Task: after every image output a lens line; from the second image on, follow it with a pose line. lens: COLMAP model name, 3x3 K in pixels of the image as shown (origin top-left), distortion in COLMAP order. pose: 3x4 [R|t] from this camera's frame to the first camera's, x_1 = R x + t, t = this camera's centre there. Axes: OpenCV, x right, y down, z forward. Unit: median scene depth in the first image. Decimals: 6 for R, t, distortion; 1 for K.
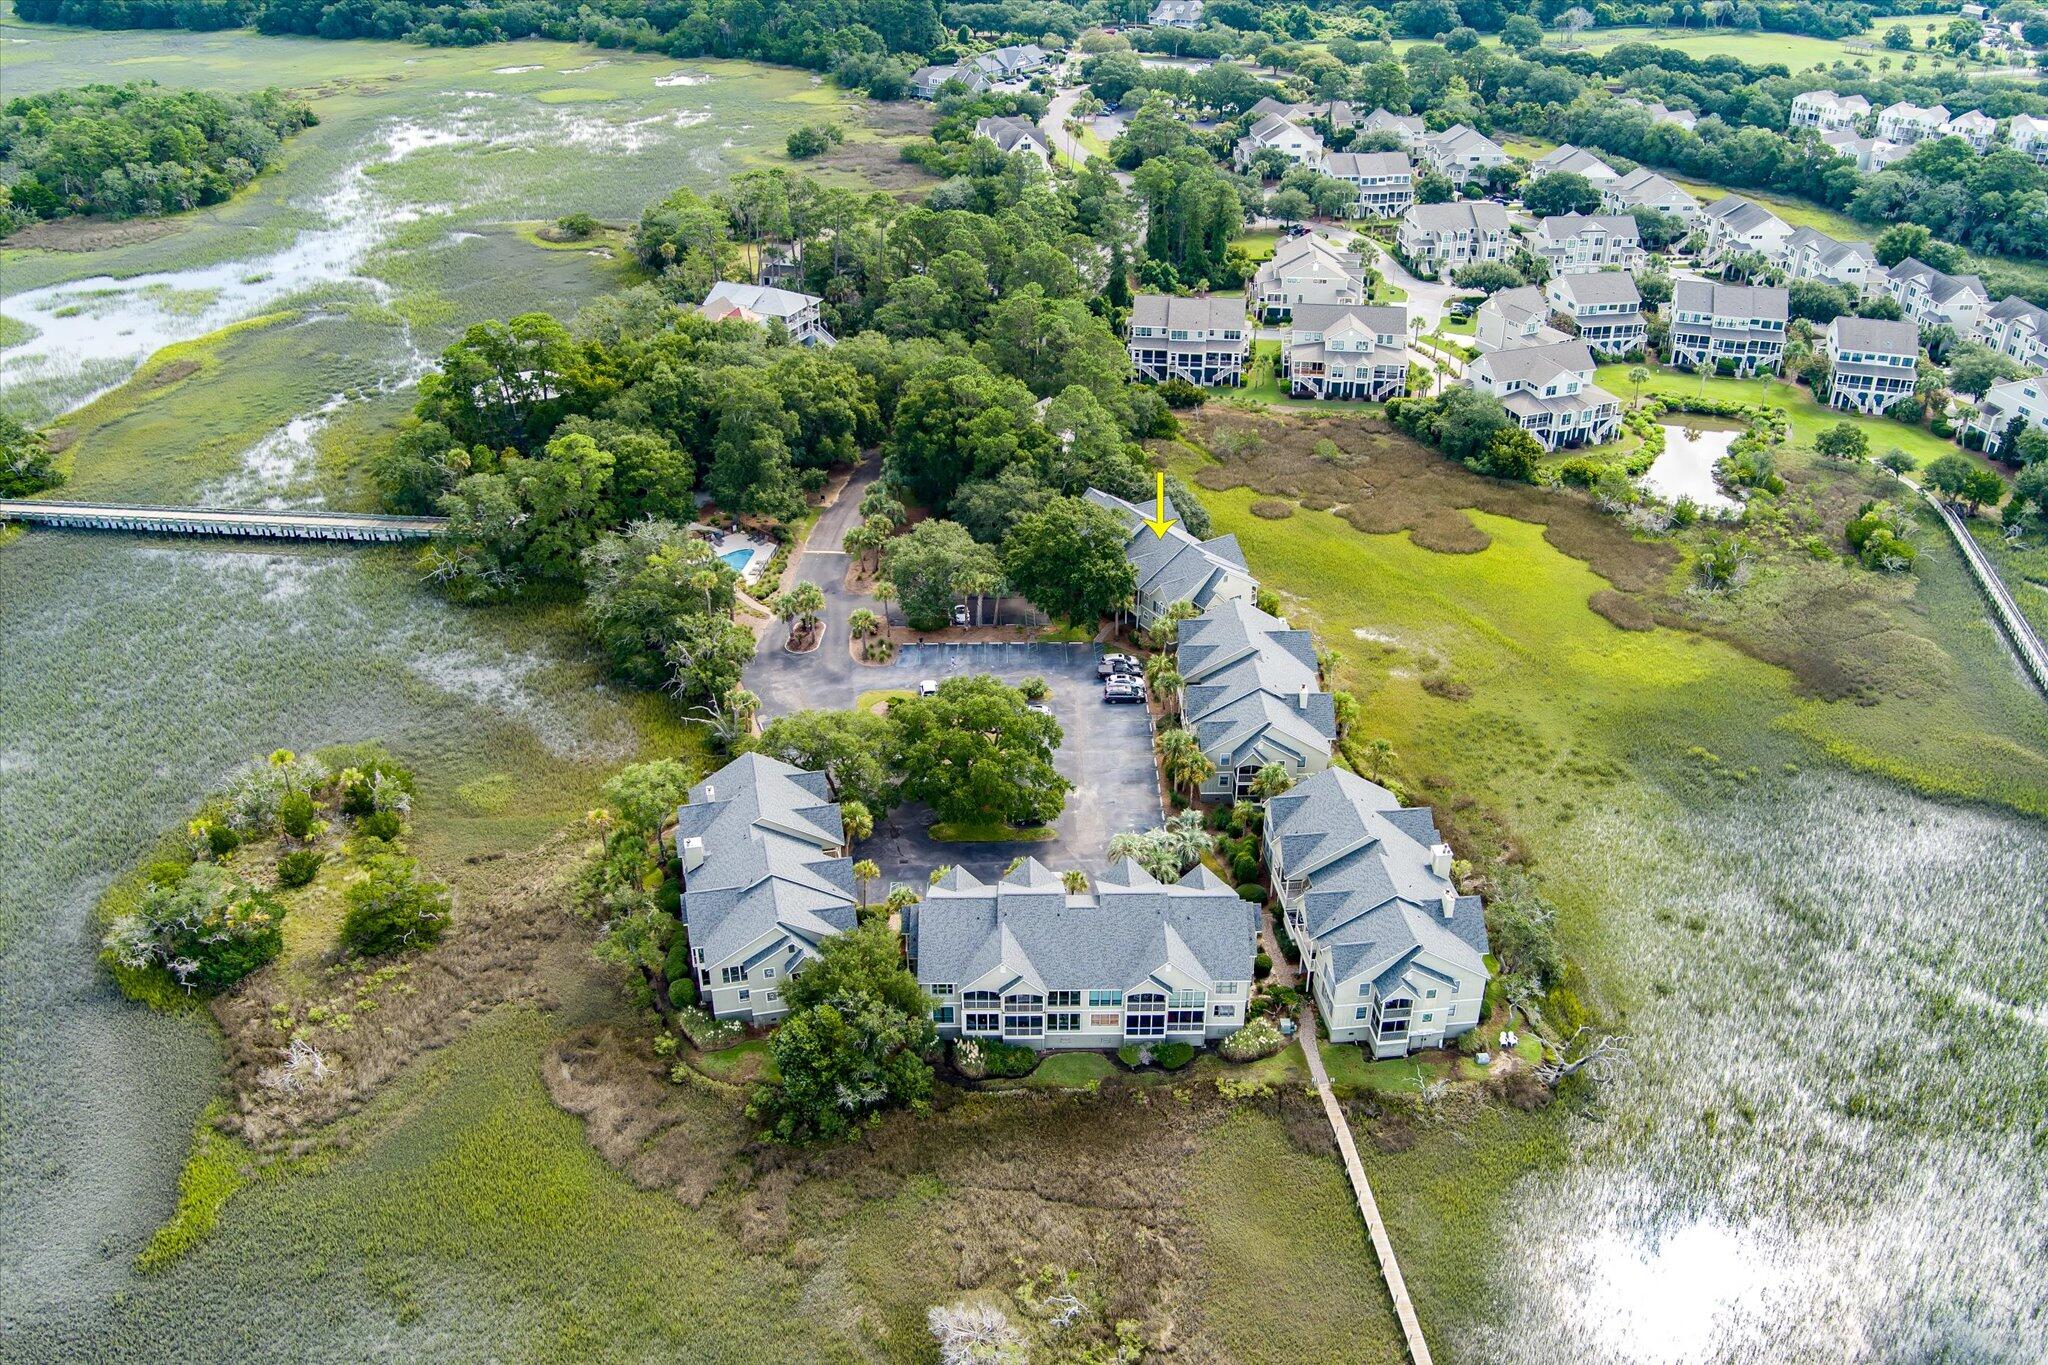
lens RADIAL K [[1633.8, 0, 1037.3], [0, 1633.8, 666.5], [0, 0, 1]] dist [-0.077585, 0.025542]
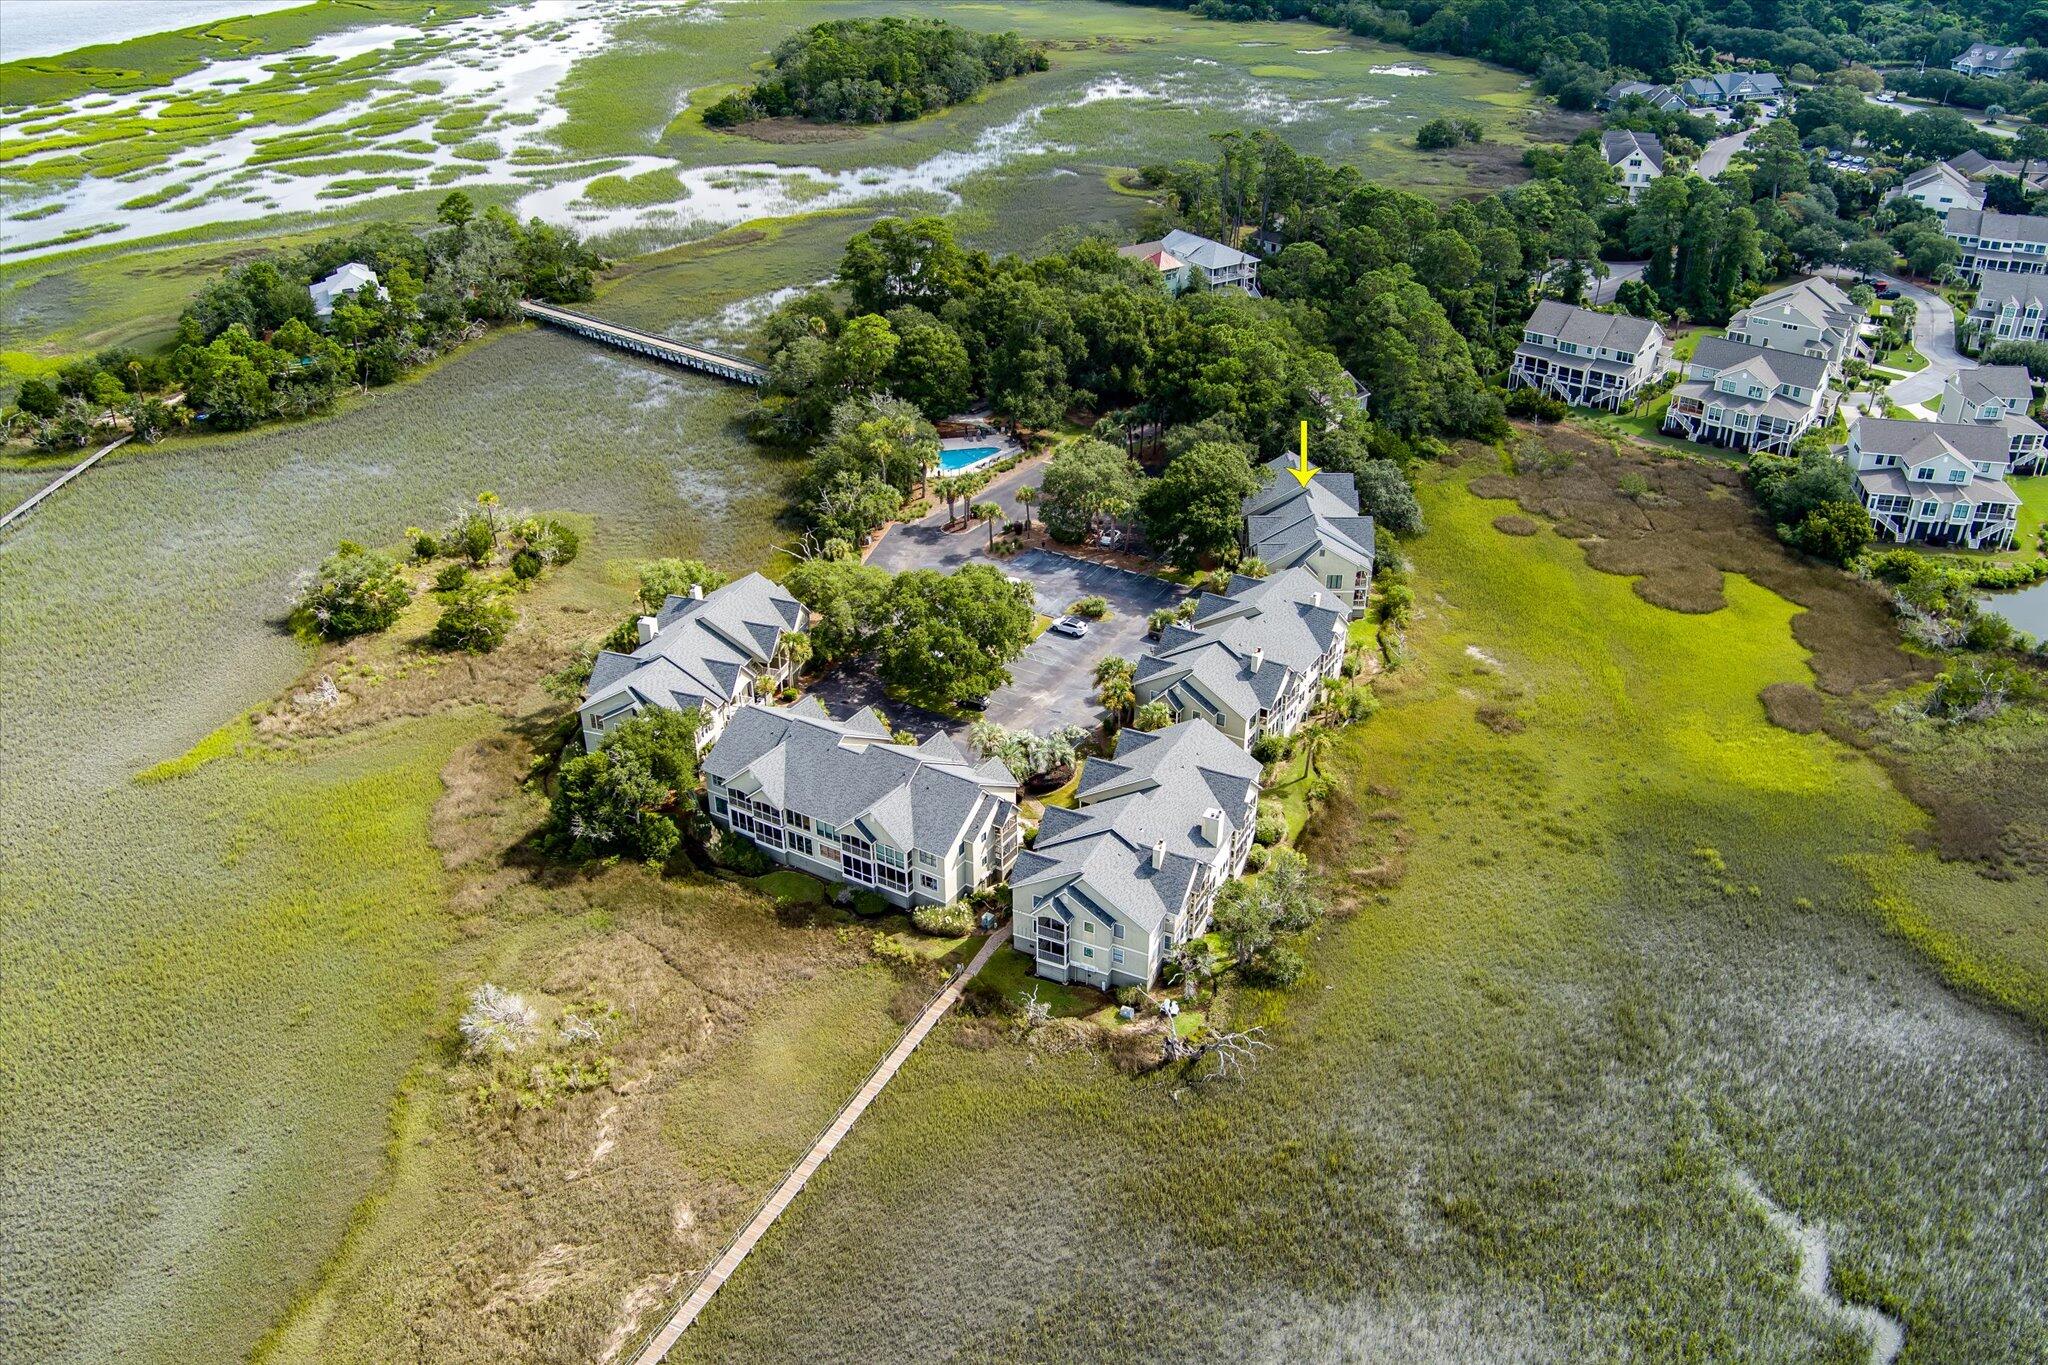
lens RADIAL K [[1633.8, 0, 1031.5], [0, 1633.8, 682.5], [0, 0, 1]] dist [-0.077585, 0.025542]
pose [[0.848819, 0.259243, -0.460760, 0.311275], [-0.259214, 0.963653, 0.064663, 0.001900], [0.460776, 0.064549, 0.885166, 0.049275]]
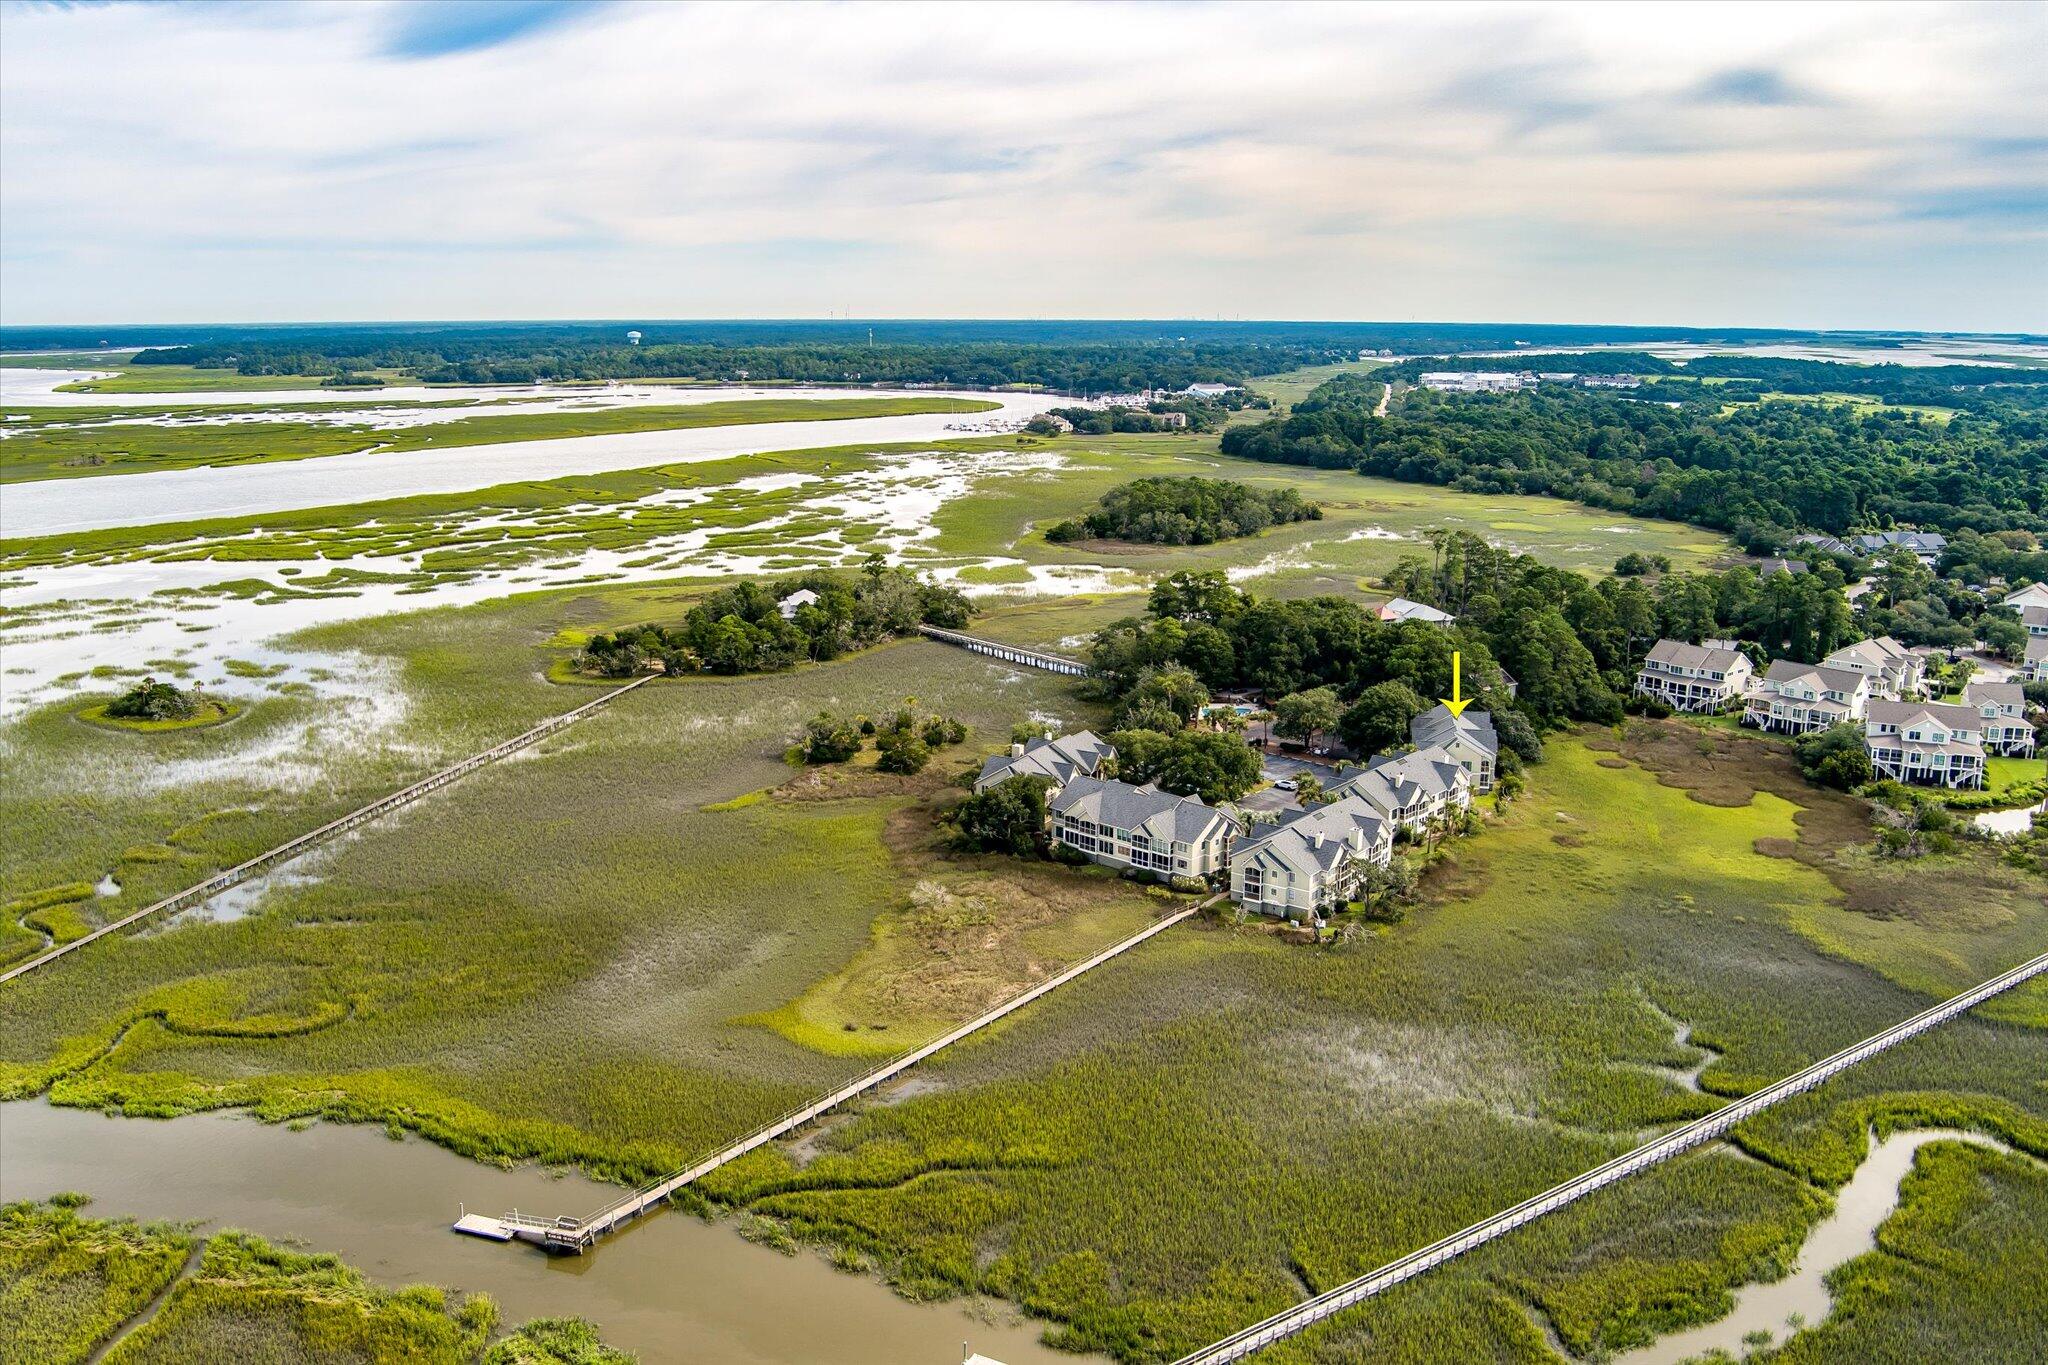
lens RADIAL K [[1633.8, 0, 1054.3], [0, 1633.8, 694.5], [0, 0, 1]] dist [-0.077585, 0.025542]
pose [[0.746725, 0.157408, -0.646239, 0.557570], [-0.335864, 0.927860, -0.162084, 0.186889], [0.574106, 0.338080, 0.745724, -0.219407]]
